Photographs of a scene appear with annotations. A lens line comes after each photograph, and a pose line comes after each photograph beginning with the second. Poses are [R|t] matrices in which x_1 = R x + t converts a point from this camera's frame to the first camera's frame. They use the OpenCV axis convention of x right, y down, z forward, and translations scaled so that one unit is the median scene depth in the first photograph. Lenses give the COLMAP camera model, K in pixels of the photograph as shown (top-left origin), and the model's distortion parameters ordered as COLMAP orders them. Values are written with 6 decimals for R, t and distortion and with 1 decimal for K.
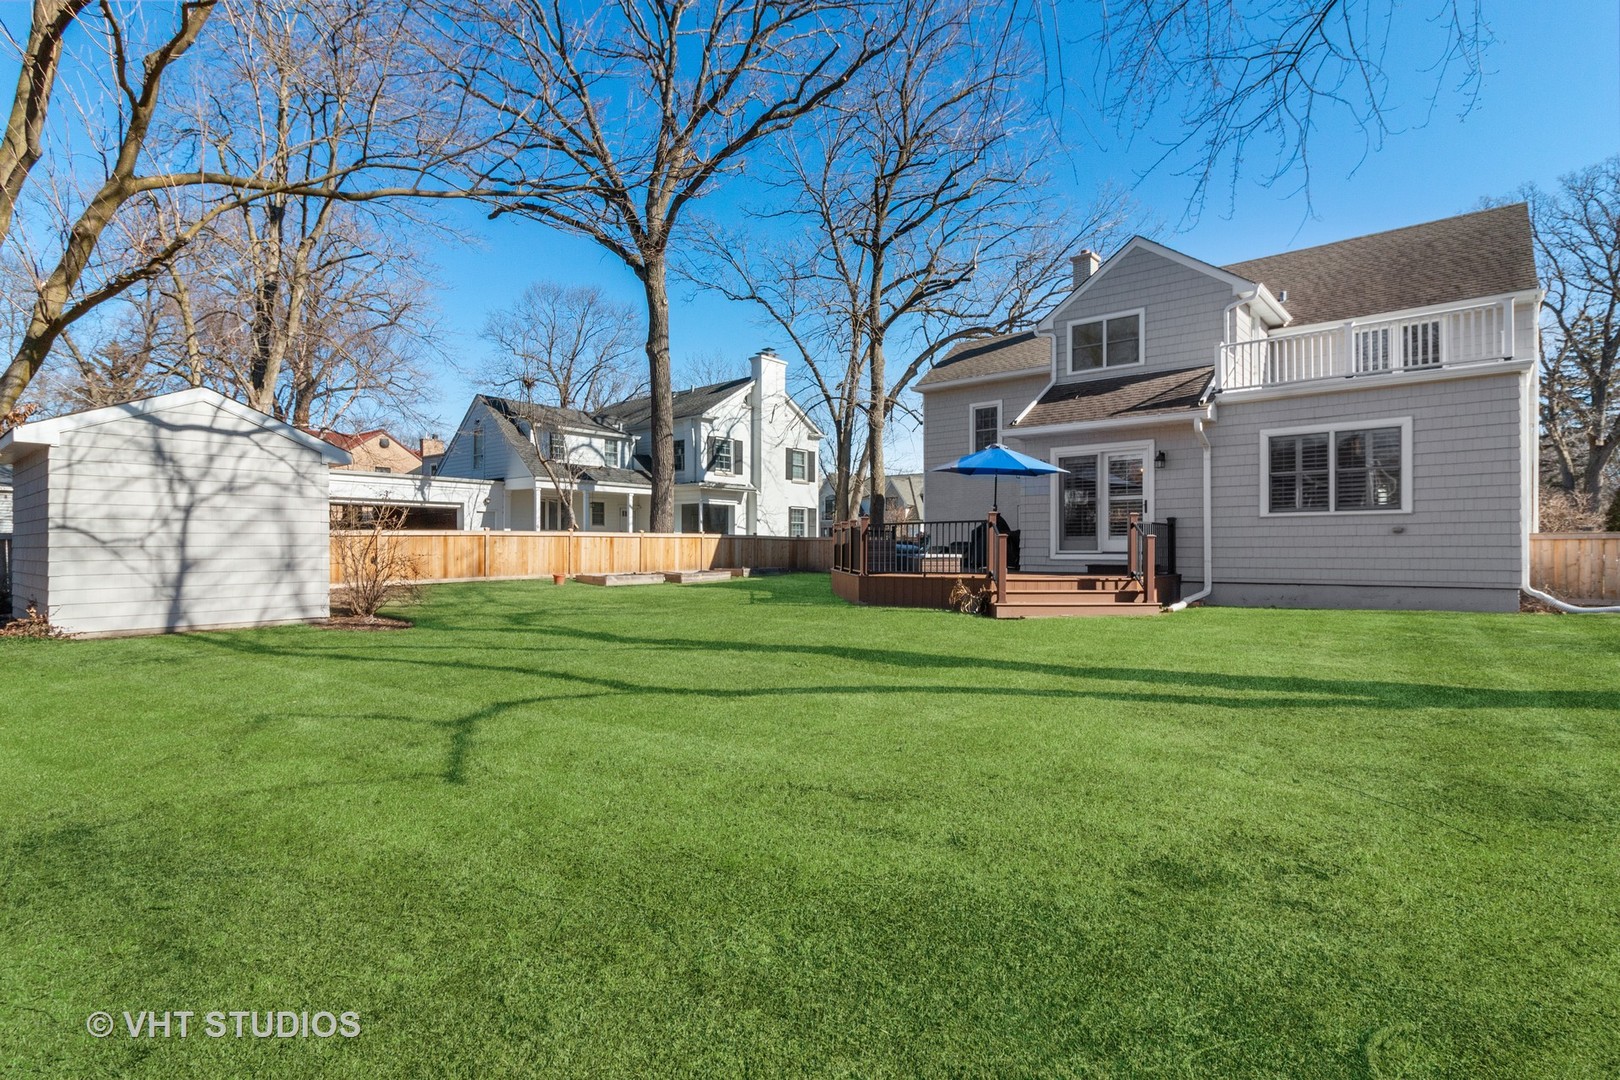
lens RADIAL K [[807.8, 0, 810.9], [0, 807.8, 538.5], [0, 0, 1]] dist [-0.003295, -0.001142]
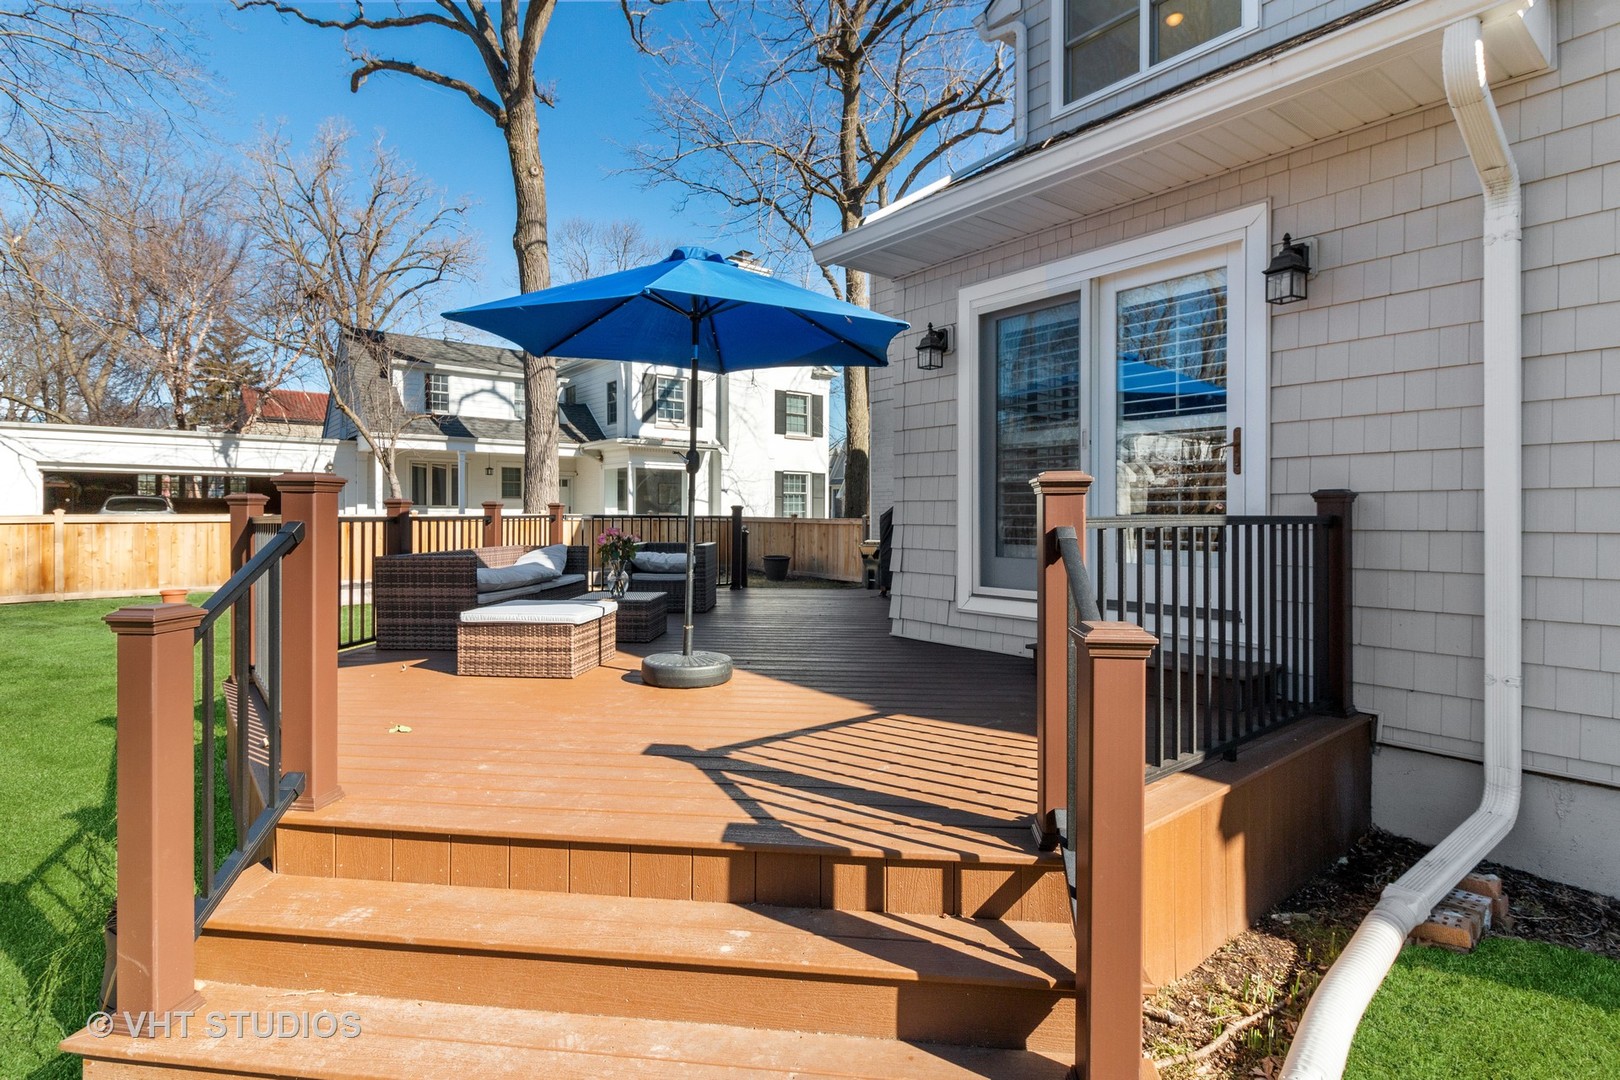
lens RADIAL K [[807.8, 0, 800.9], [0, 807.8, 514.1], [0, 0, 1]] dist [-0.003295, -0.001142]
pose [[0.980692, 0.001163, -0.195556, 0.149919], [0.001044, 0.999937, 0.011181, -0.009904], [0.195556, -0.011169, 0.980629, 0.324516]]
